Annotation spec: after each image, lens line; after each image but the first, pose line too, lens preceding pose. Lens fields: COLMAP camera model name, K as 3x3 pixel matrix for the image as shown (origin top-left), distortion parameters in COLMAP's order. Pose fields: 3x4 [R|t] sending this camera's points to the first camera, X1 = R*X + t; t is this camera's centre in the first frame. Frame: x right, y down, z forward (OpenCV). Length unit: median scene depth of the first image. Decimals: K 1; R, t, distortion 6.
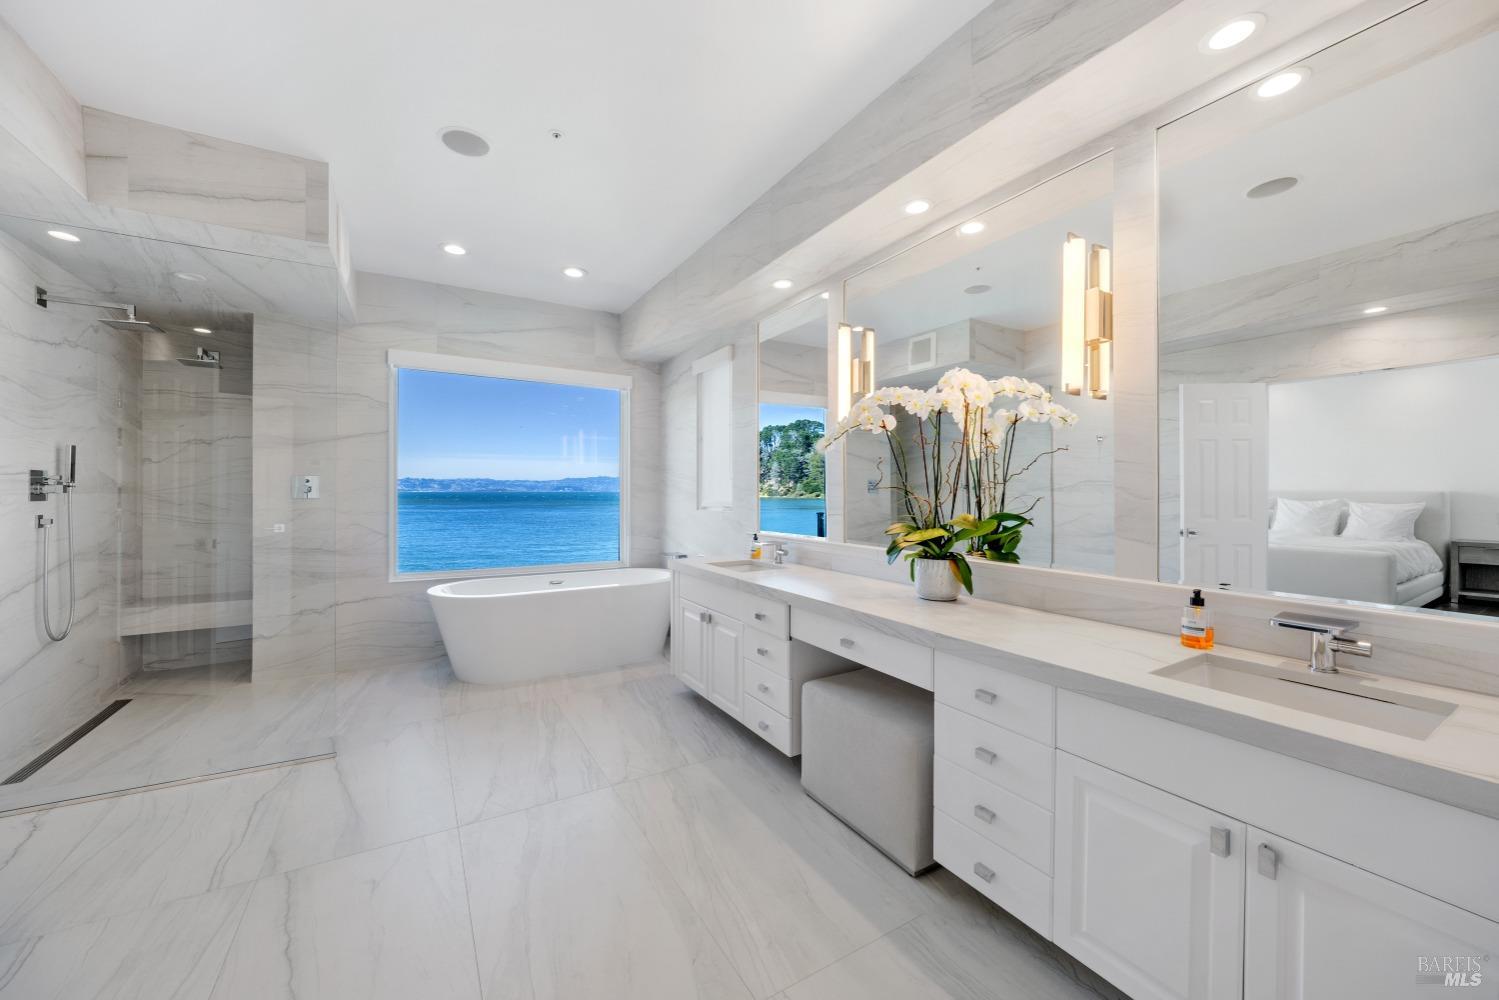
lens RADIAL K [[558.0, 0, 749.0], [0, 558.0, 492.9], [0, 0, 1]] dist [-0.000476, -0.000194]
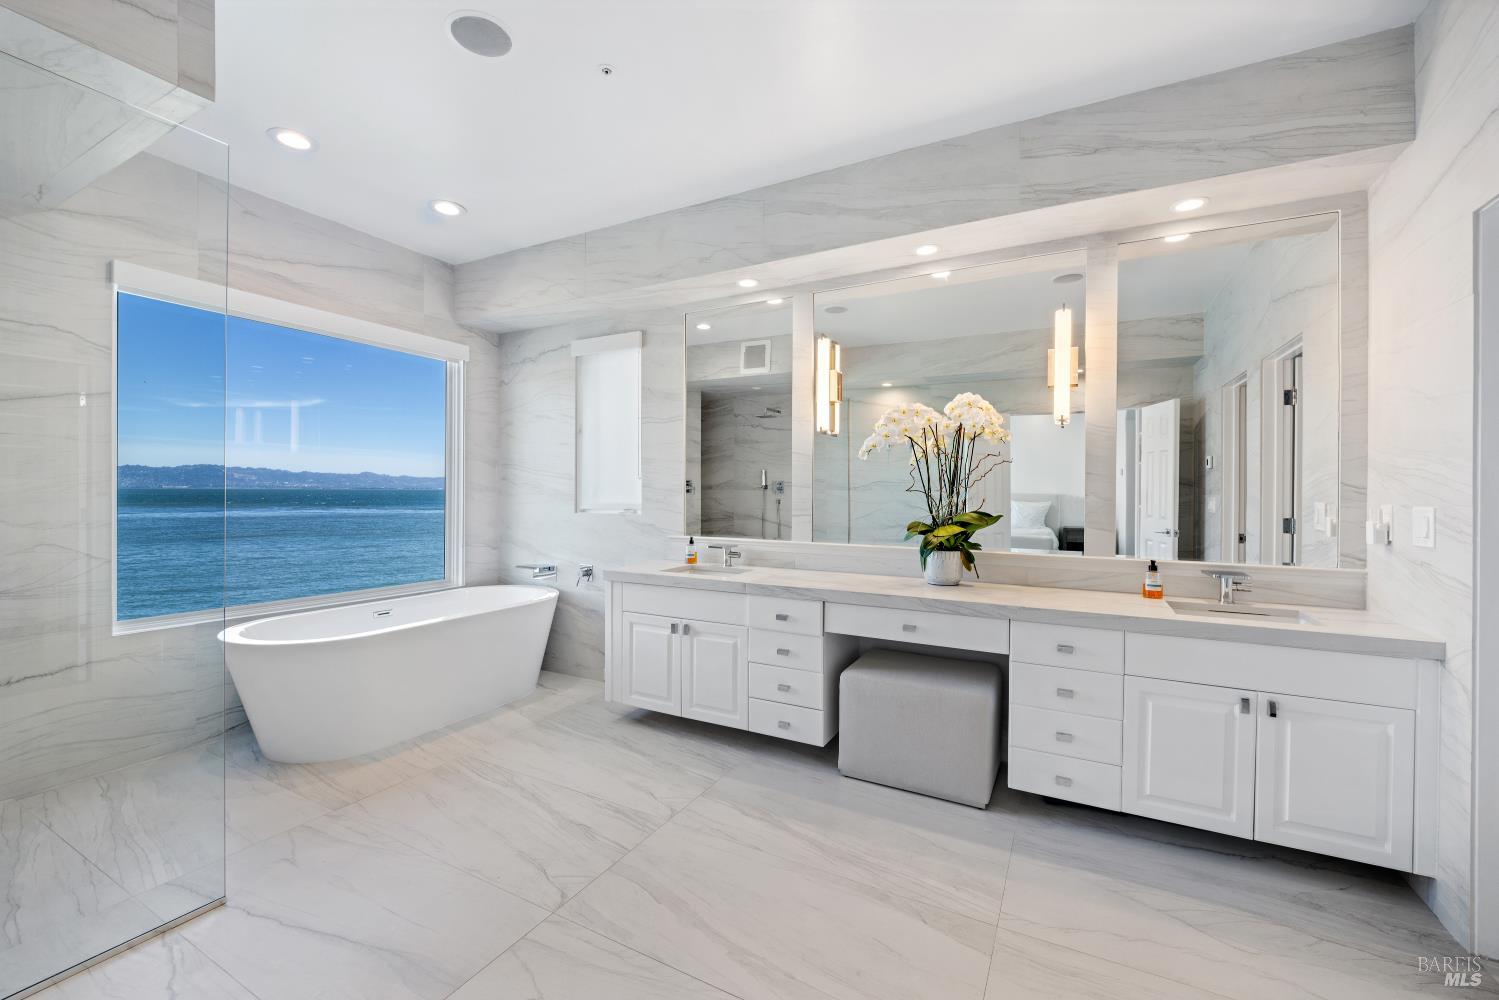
lens RADIAL K [[607.6, 0, 752.9], [0, 607.6, 494.9], [0, 0, 1]] dist [0.000868, -0.000146]
pose [[0.858310, 0.002478, 0.513126, -0.427261], [-0.004422, 0.999987, 0.002567, -0.001313], [-0.513113, -0.004472, 0.858310, 0.062480]]
